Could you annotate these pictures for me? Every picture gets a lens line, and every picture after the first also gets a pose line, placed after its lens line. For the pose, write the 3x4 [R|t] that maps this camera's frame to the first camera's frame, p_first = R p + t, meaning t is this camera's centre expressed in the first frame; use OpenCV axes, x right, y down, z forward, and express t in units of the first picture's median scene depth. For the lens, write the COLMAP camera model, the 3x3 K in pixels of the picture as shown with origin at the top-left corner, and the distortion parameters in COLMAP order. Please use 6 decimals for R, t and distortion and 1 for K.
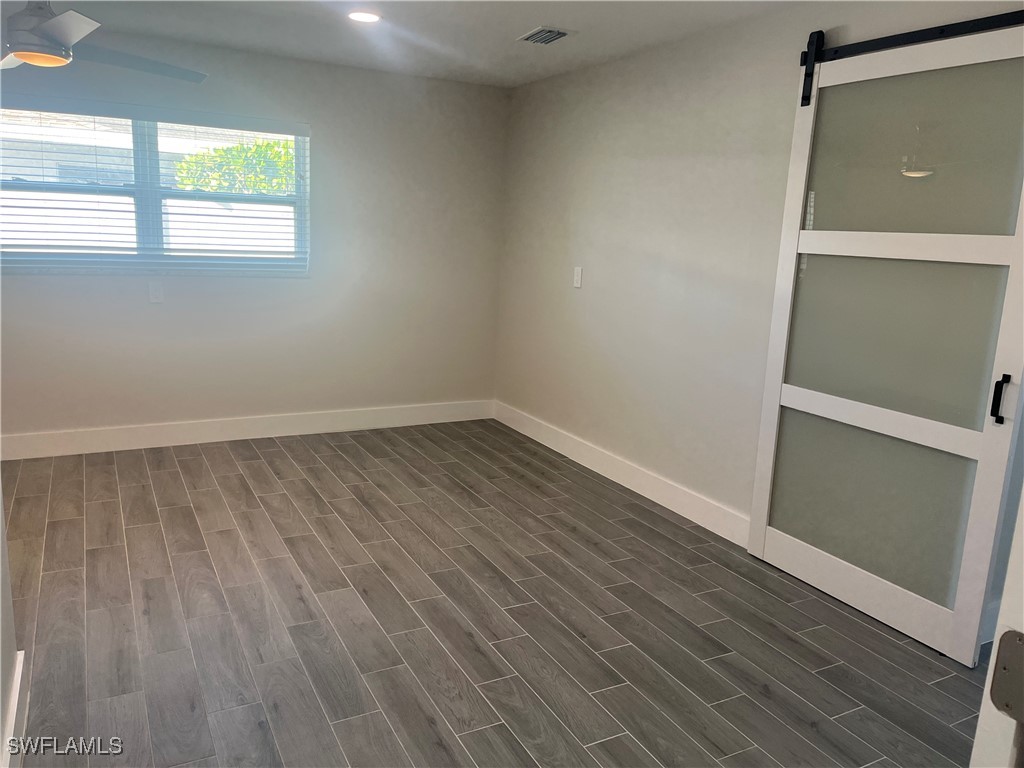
lens RADIAL K [[780.9, 0, 516.2], [0, 780.9, 382.9], [0, 0, 1]] dist [0.068967, -0.079564]
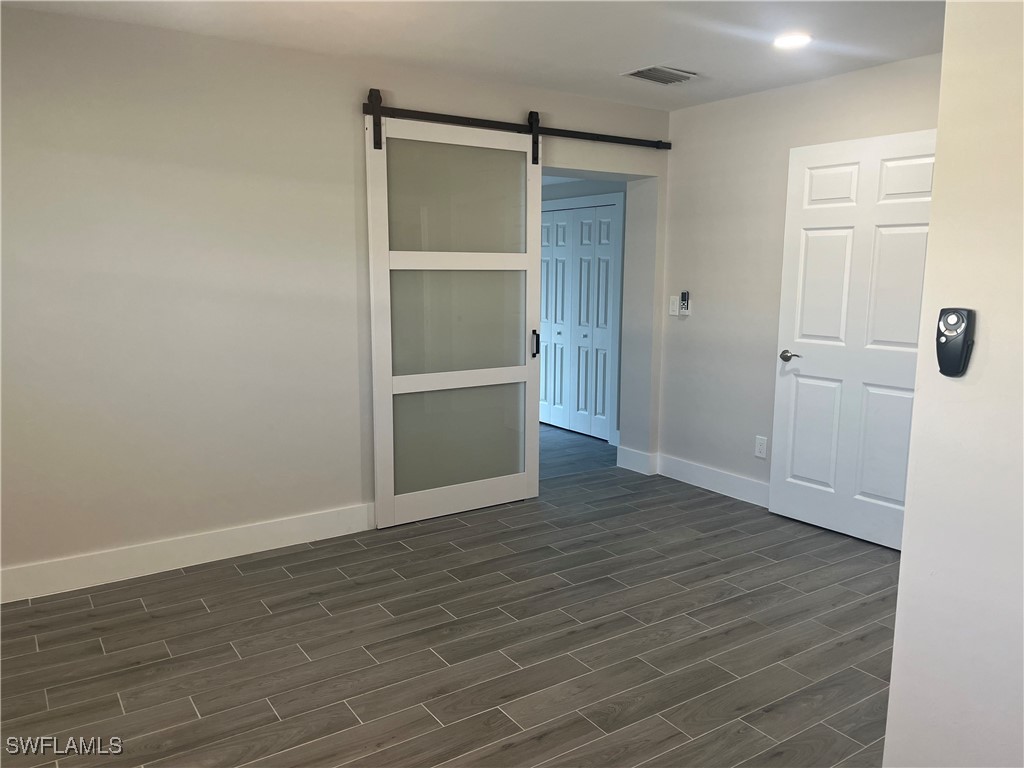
lens RADIAL K [[780.9, 0, 516.2], [0, 780.9, 382.9], [0, 0, 1]] dist [0.068967, -0.079564]
pose [[-0.107575, -0.192764, 0.975330, -0.916417], [0.182998, 0.960422, 0.210002, -0.221251], [-0.977210, 0.201075, -0.068042, 0.951300]]
